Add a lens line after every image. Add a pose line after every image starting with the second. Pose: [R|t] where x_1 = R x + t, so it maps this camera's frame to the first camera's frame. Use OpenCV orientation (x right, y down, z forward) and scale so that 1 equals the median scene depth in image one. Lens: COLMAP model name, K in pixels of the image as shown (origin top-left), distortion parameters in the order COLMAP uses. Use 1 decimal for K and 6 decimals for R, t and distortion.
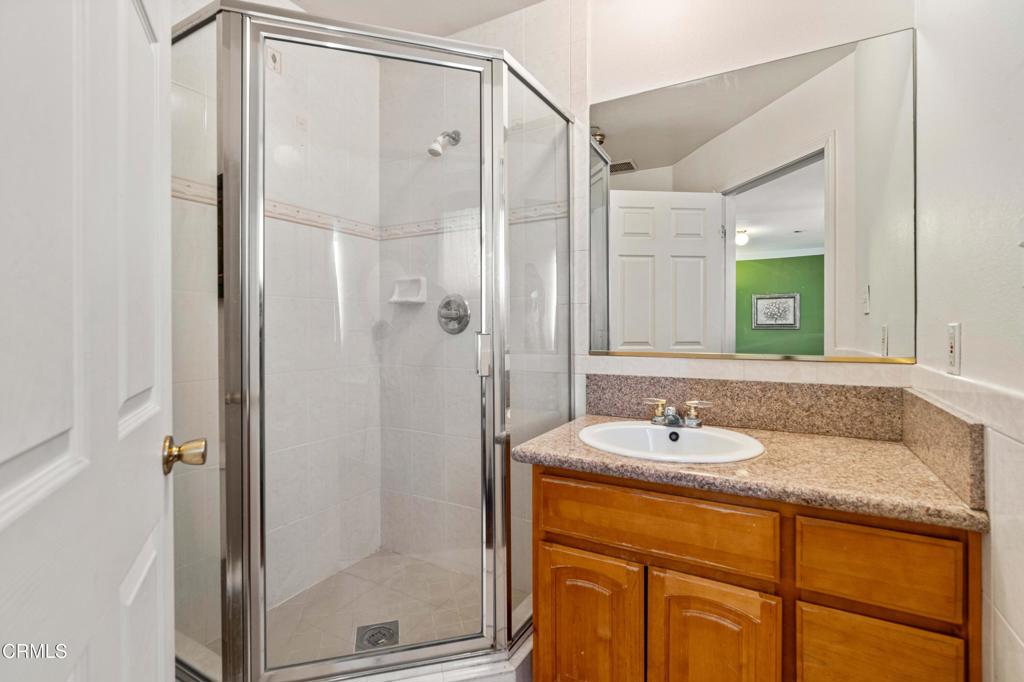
lens RADIAL K [[471.1, 0, 513.8], [0, 471.1, 341.4], [0, 0, 1]] dist [-0.003772, -0.000617]
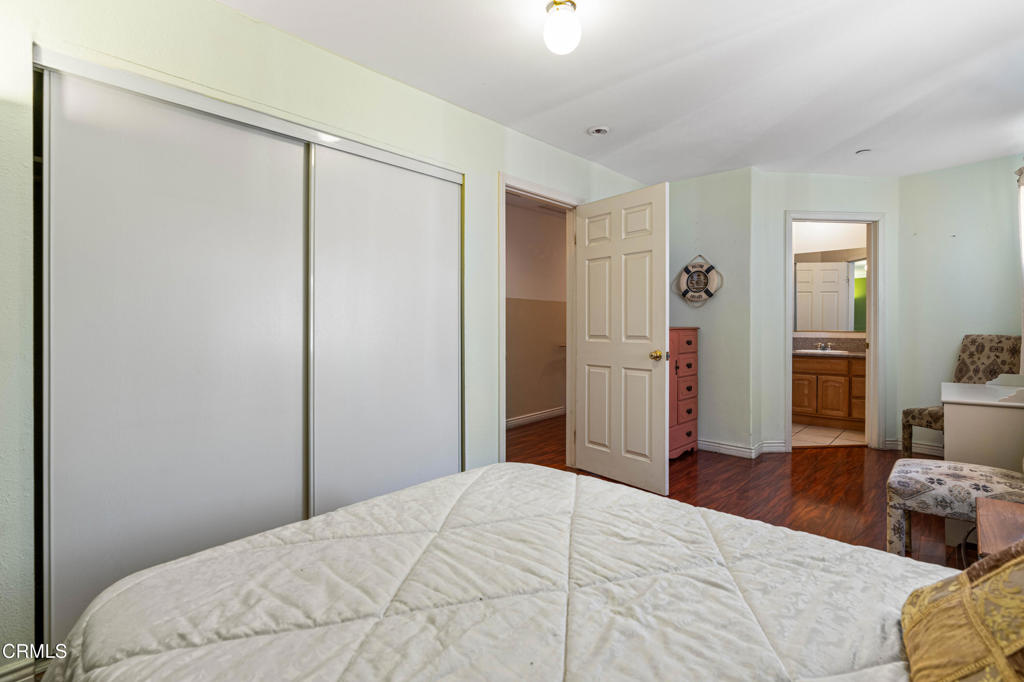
lens RADIAL K [[471.1, 0, 512.2], [0, 471.1, 334.1], [0, 0, 1]] dist [-0.003772, -0.000617]
pose [[0.967393, -0.006295, -0.253202, -1.460419], [0.006675, 0.999978, 0.000644, 0.056285], [0.253193, -0.002313, 0.967413, -4.272457]]
